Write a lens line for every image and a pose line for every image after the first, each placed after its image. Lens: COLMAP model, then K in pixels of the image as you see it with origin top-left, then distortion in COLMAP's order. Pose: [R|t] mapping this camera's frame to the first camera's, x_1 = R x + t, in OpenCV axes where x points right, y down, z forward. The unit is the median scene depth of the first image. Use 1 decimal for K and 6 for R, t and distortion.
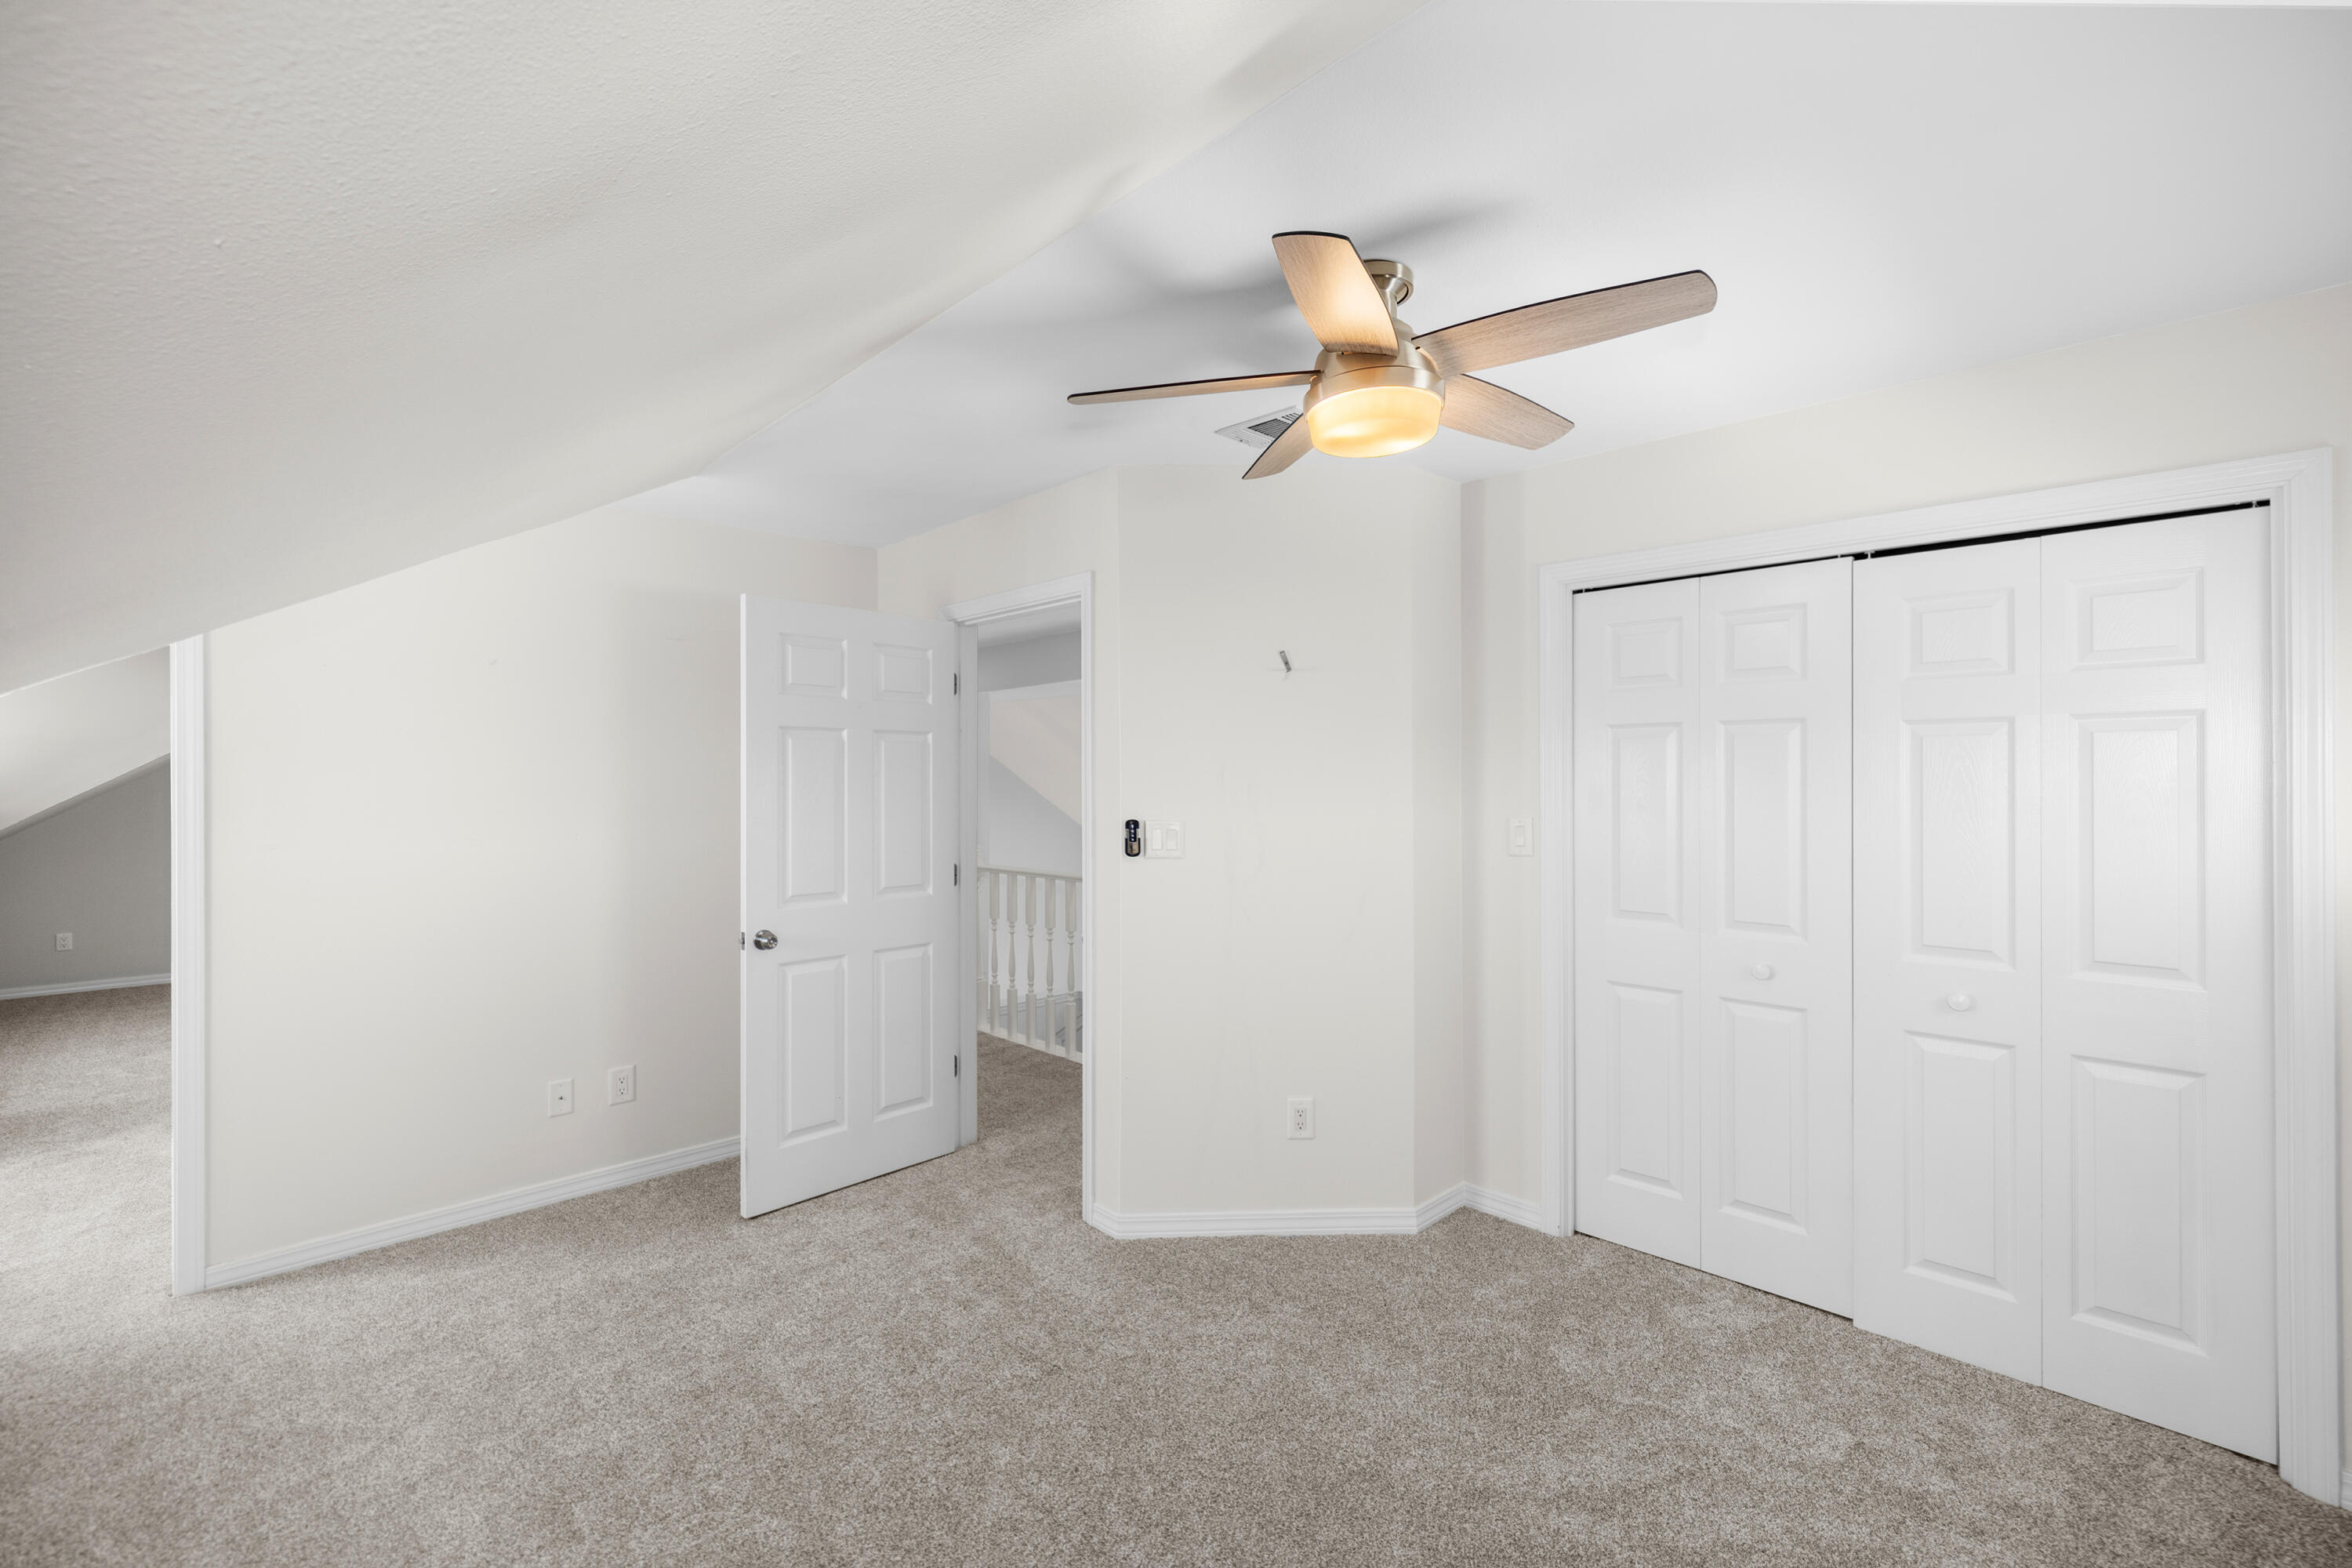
lens RADIAL K [[1001.7, 0, 1162.7], [0, 1001.7, 768.8], [0, 0, 1]] dist [0.001596, 0.000263]
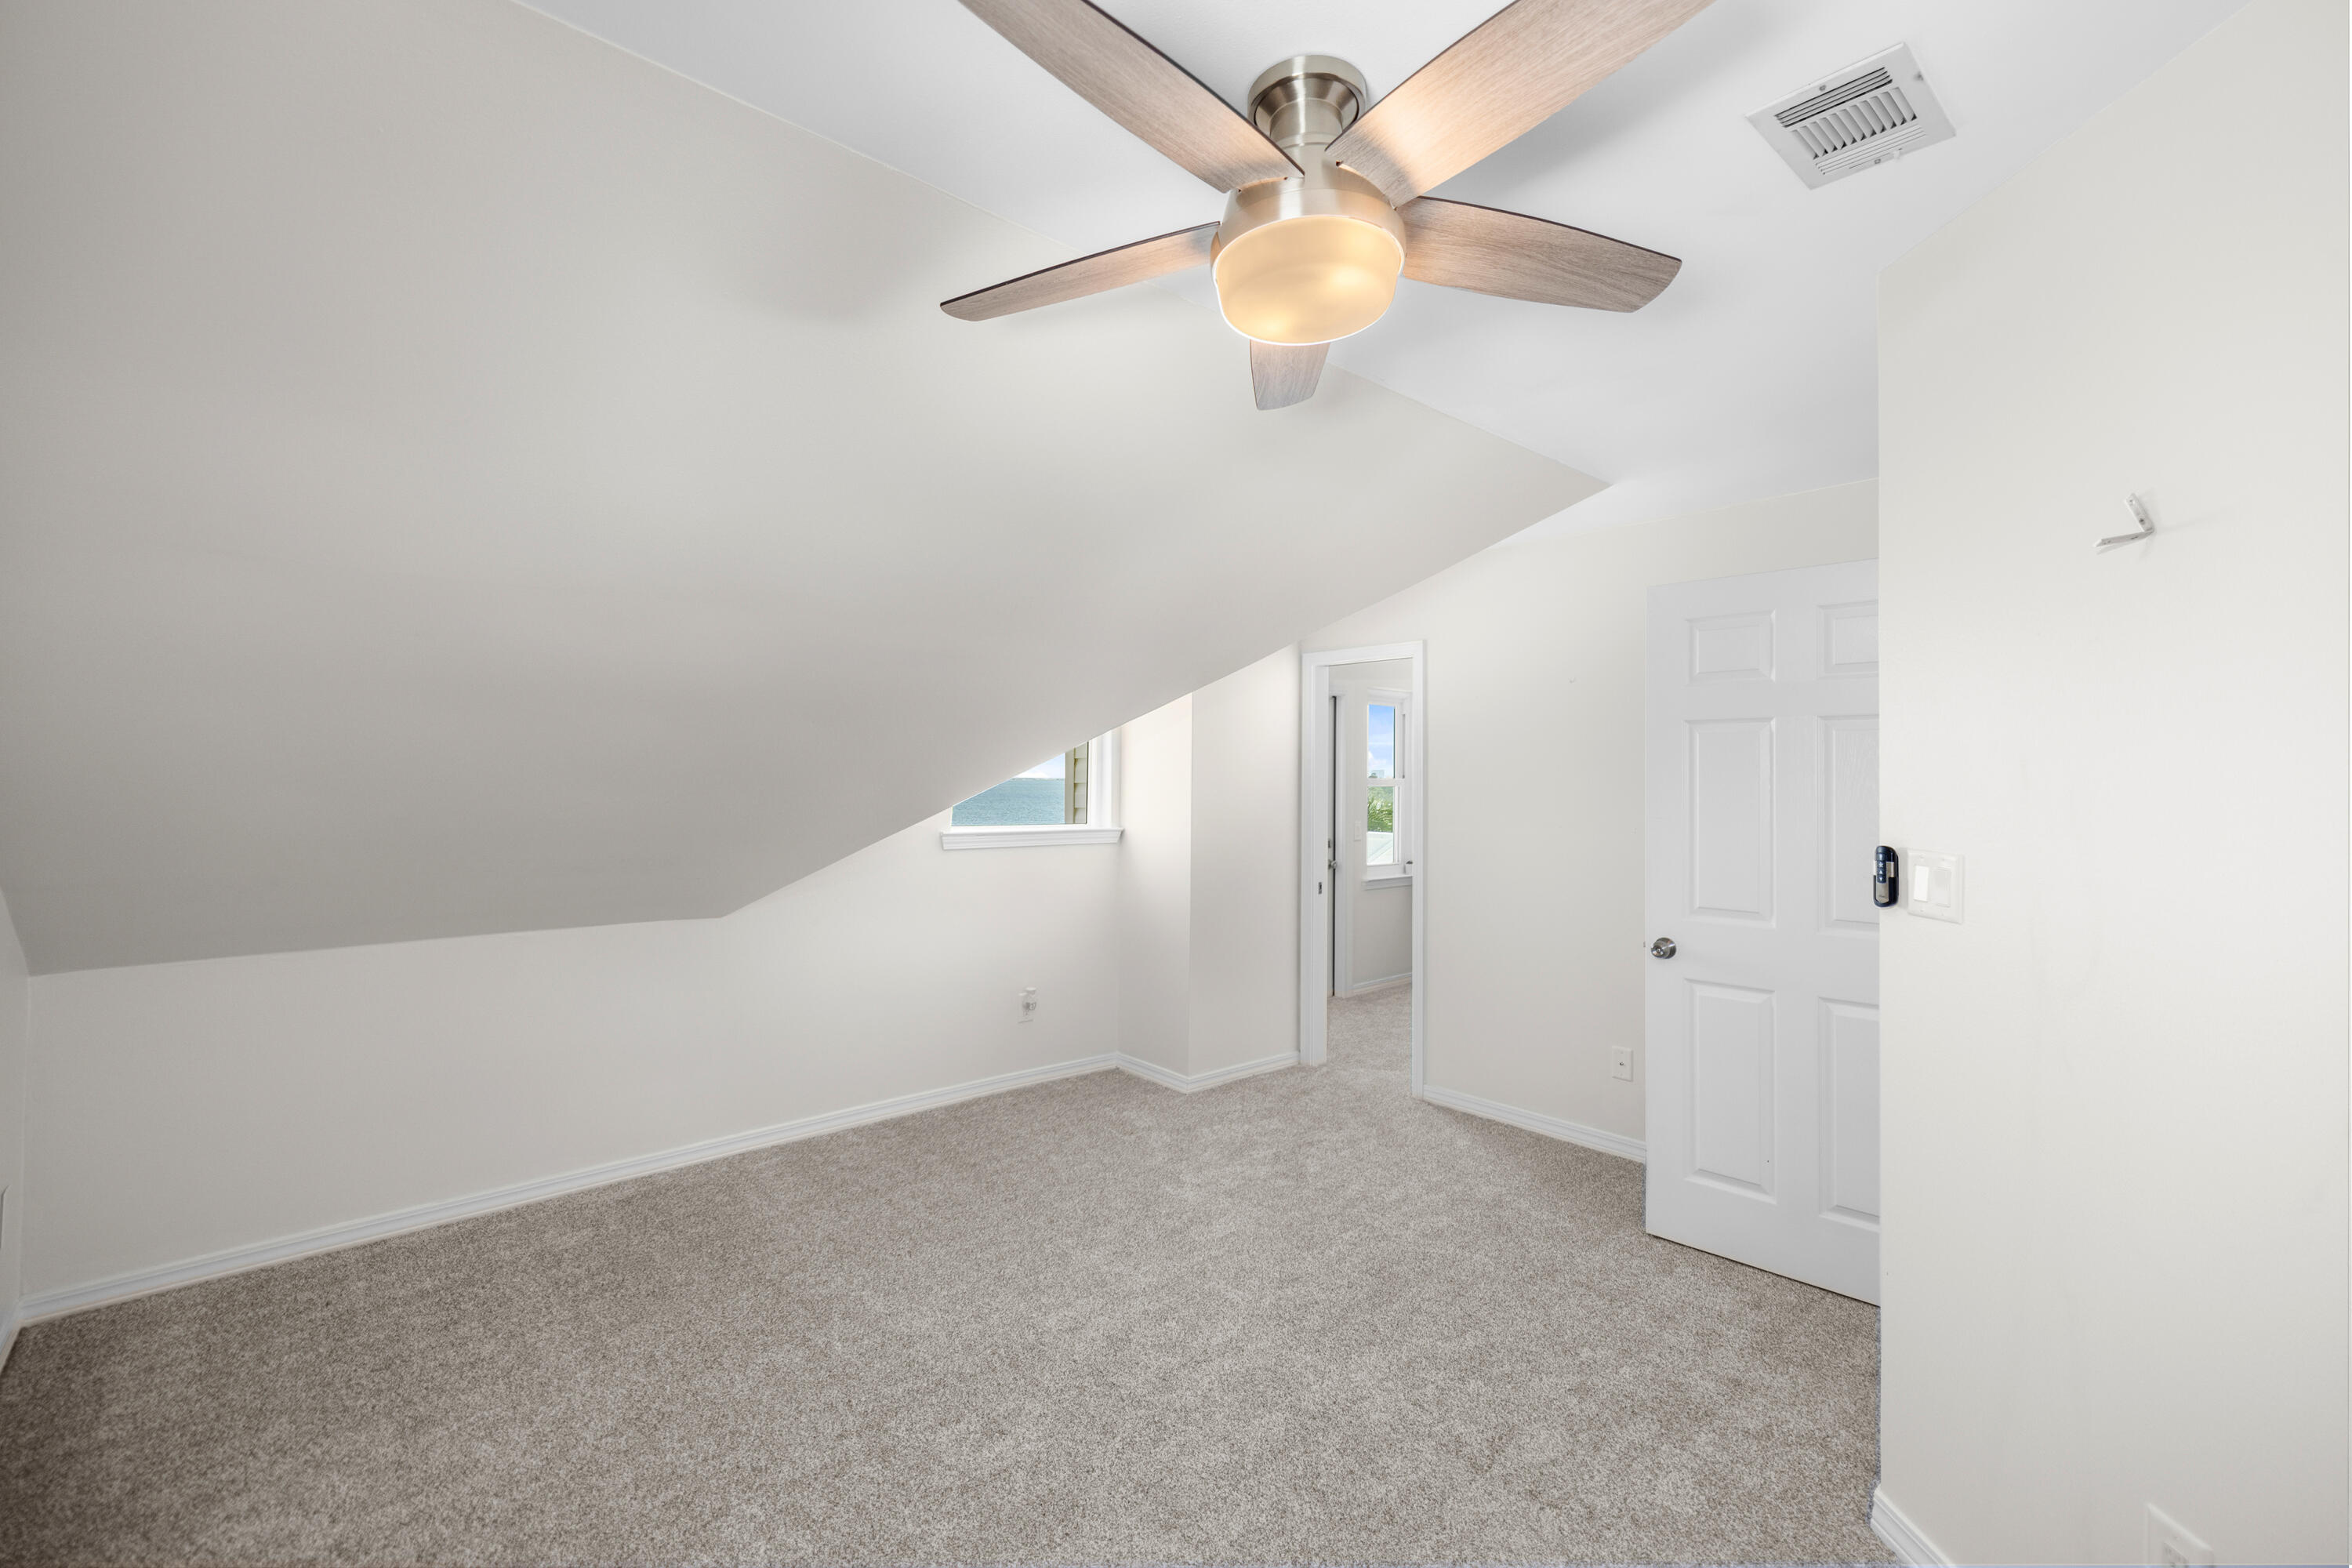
lens RADIAL K [[1001.7, 0, 1162.7], [0, 1001.7, 768.8], [0, 0, 1]] dist [0.001596, 0.000263]
pose [[-0.018366, -0.003257, -0.999826, 0.558515], [0.000031, 0.999995, -0.003259, 0.006036], [0.999831, -0.000090, -0.018366, 0.552519]]
